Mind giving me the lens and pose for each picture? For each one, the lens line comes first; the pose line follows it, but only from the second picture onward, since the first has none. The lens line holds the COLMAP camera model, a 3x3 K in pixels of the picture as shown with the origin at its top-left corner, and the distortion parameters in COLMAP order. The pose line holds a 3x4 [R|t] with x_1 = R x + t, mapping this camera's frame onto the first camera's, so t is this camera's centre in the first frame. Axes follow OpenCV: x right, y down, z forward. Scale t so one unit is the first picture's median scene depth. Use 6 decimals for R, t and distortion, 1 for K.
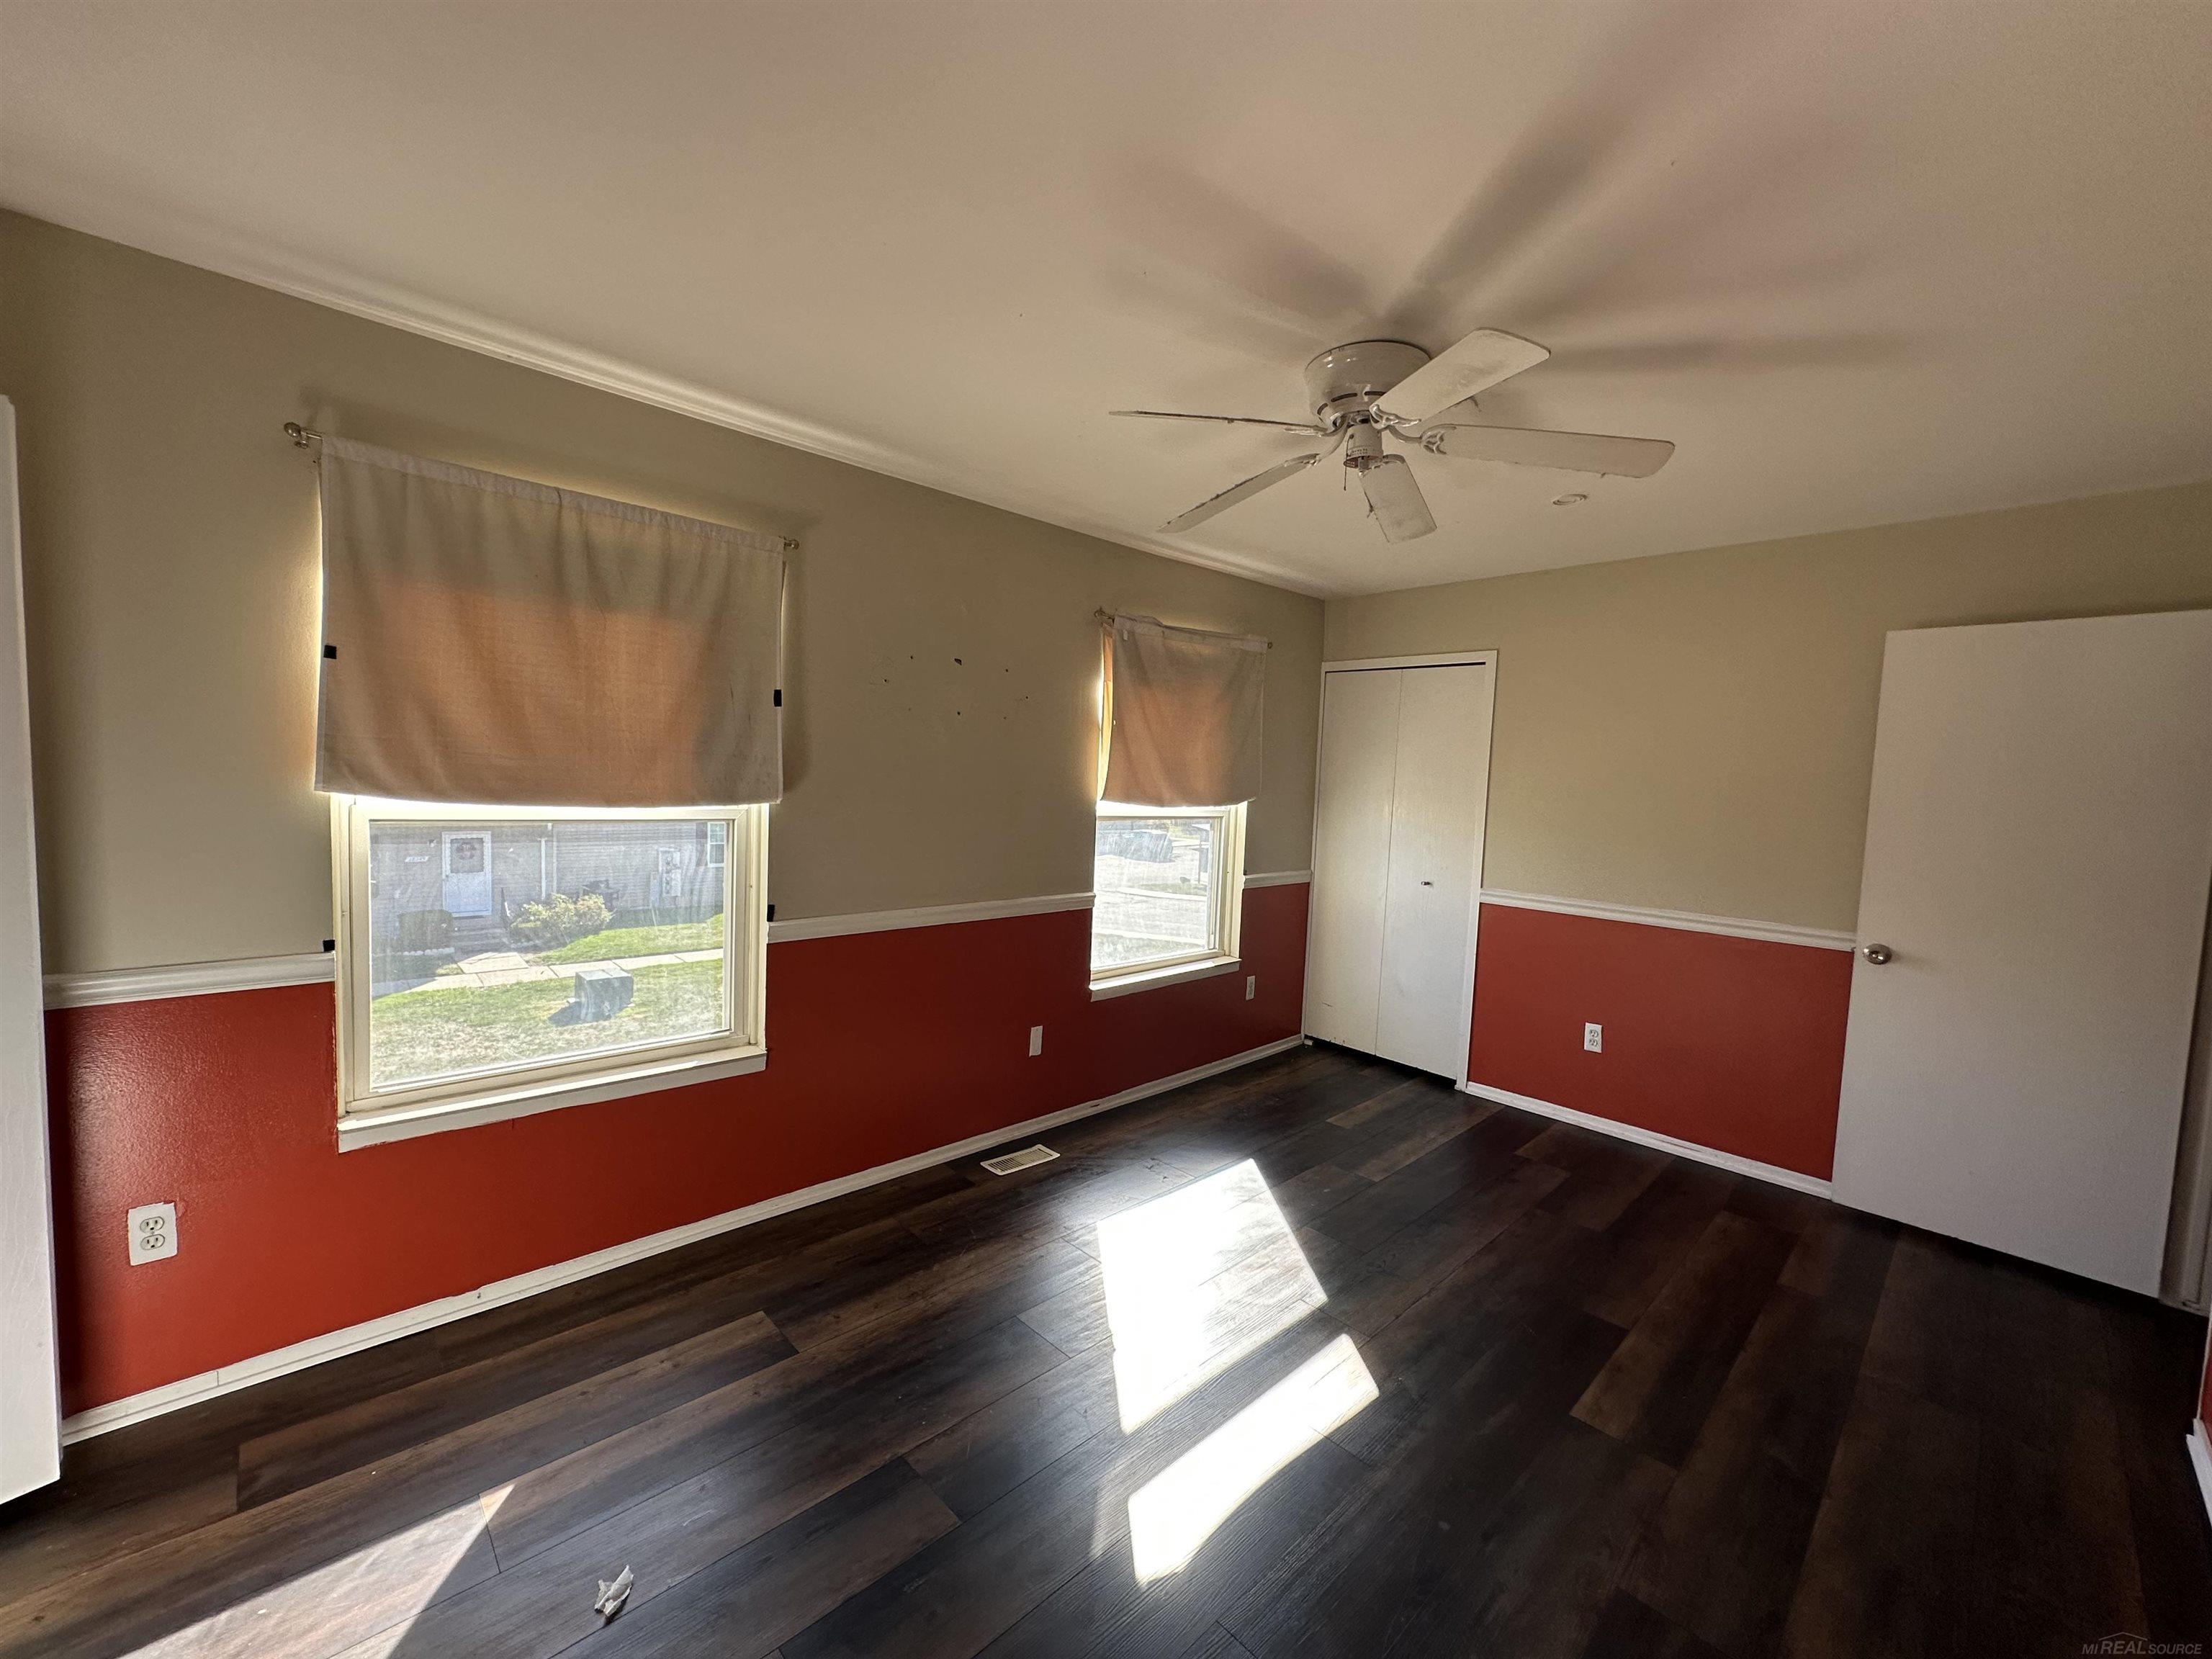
lens RADIAL K [[879.3, 0, 1104.1], [0, 879.3, 836.1], [0, 0, 1]] dist [-0.004181, 0.001215]
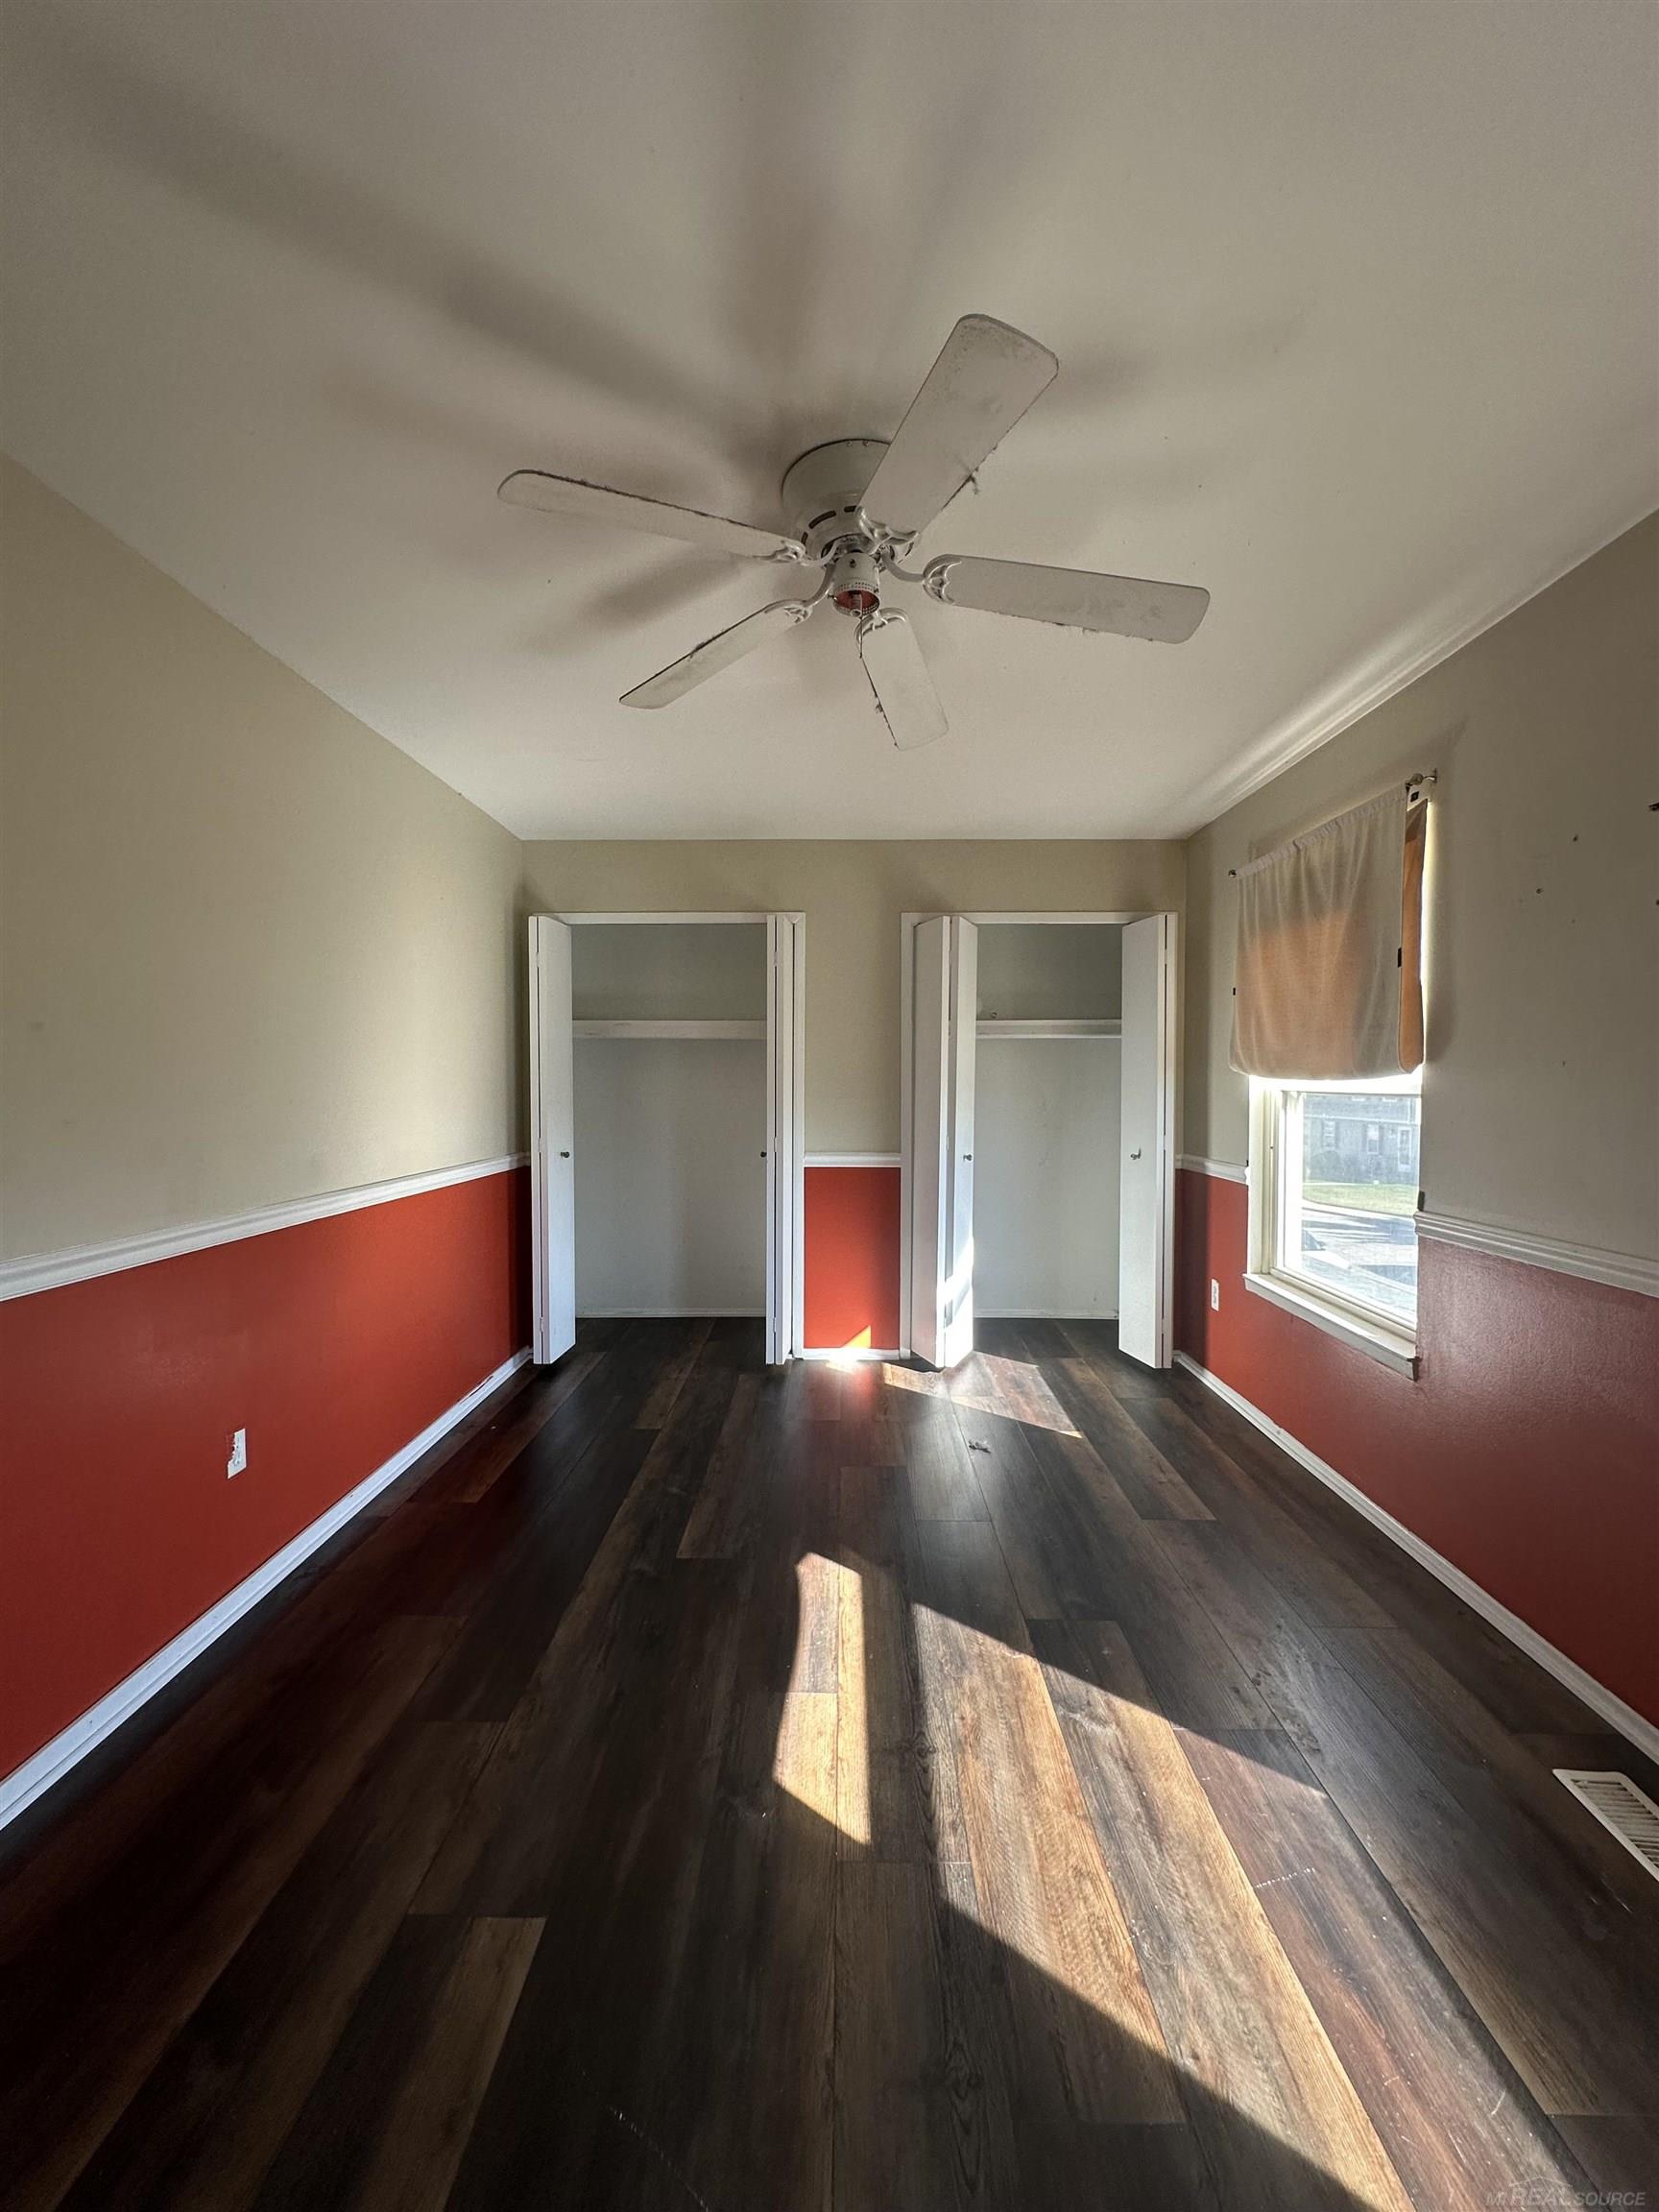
lens RADIAL K [[879.3, 0, 836.2], [0, 879.3, 1104.6], [0, 0, 1]] dist [-0.004181, 0.001215]
pose [[-0.699218, -0.022219, -0.714563, 0.850525], [-0.075418, 0.996232, 0.042822, -0.001818], [0.710919, 0.083833, -0.698259, 1.542712]]
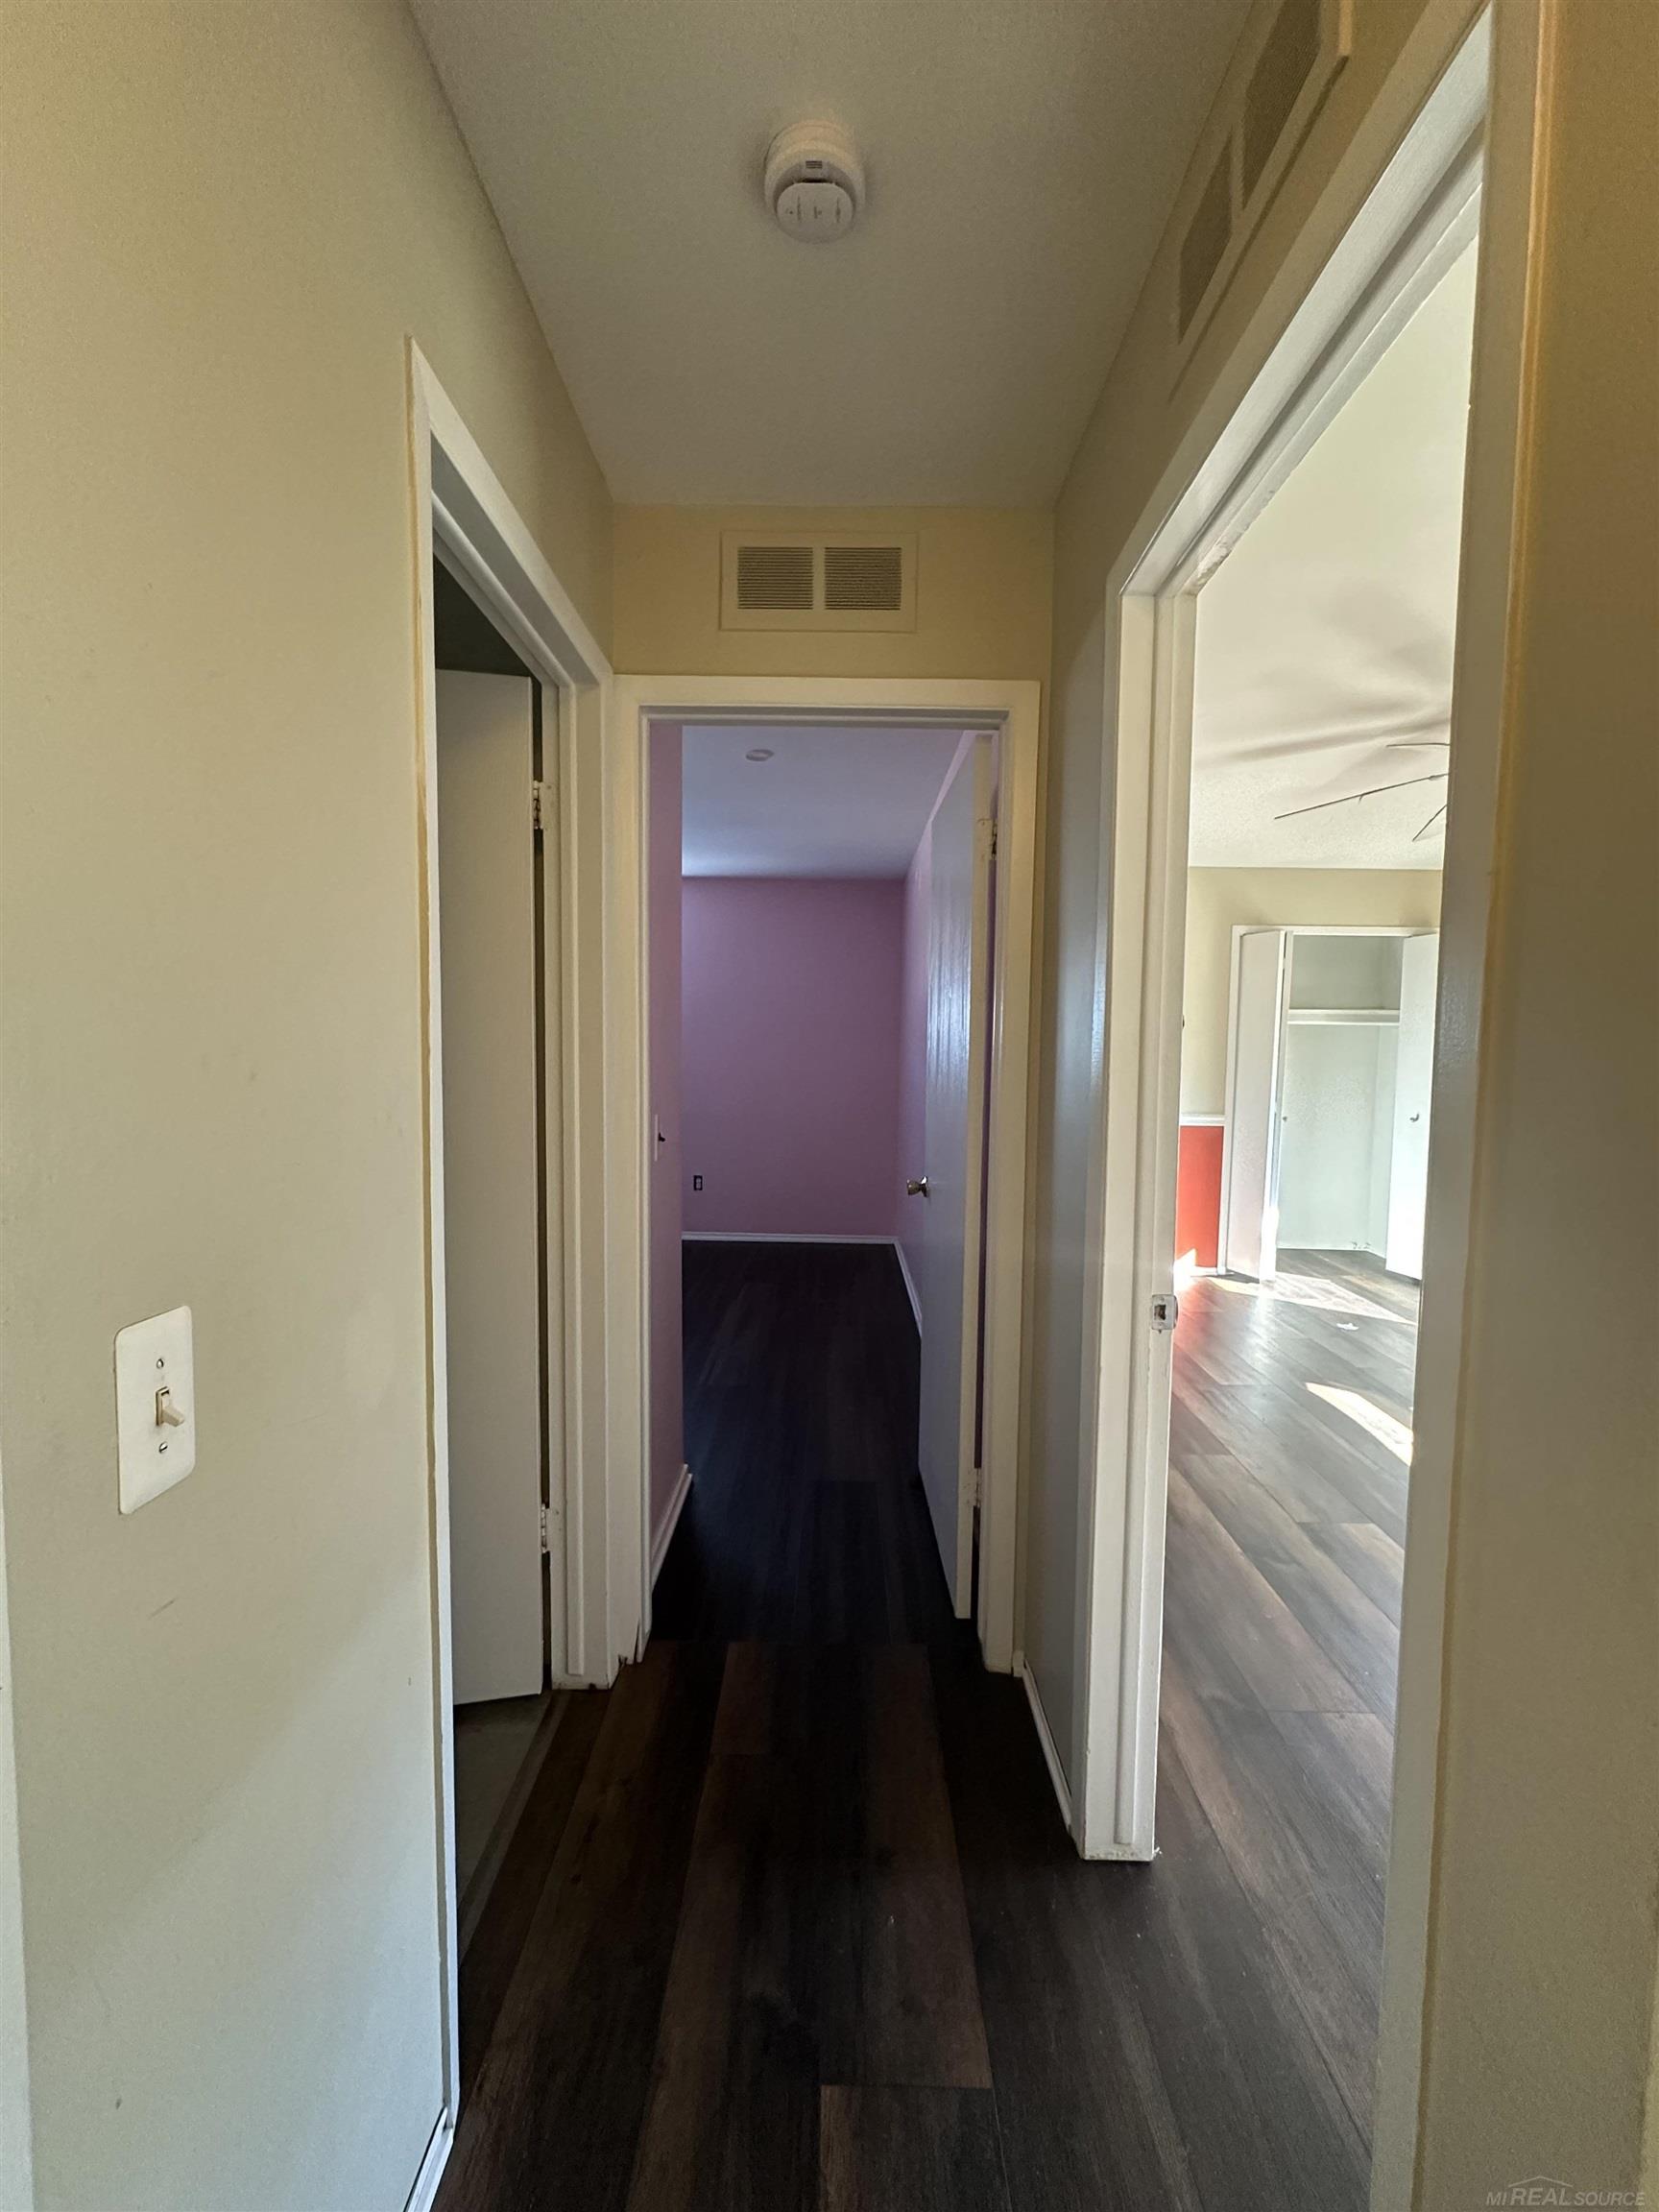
lens RADIAL K [[879.3, 0, 828.1], [0, 879.3, 1101.4], [0, 0, 1]] dist [-0.004181, 0.001215]
pose [[-0.703243, 0.006023, -0.710924, 1.926200], [-0.073870, 0.993933, 0.081492, 0.017592], [0.707102, 0.109825, -0.698531, 1.237296]]
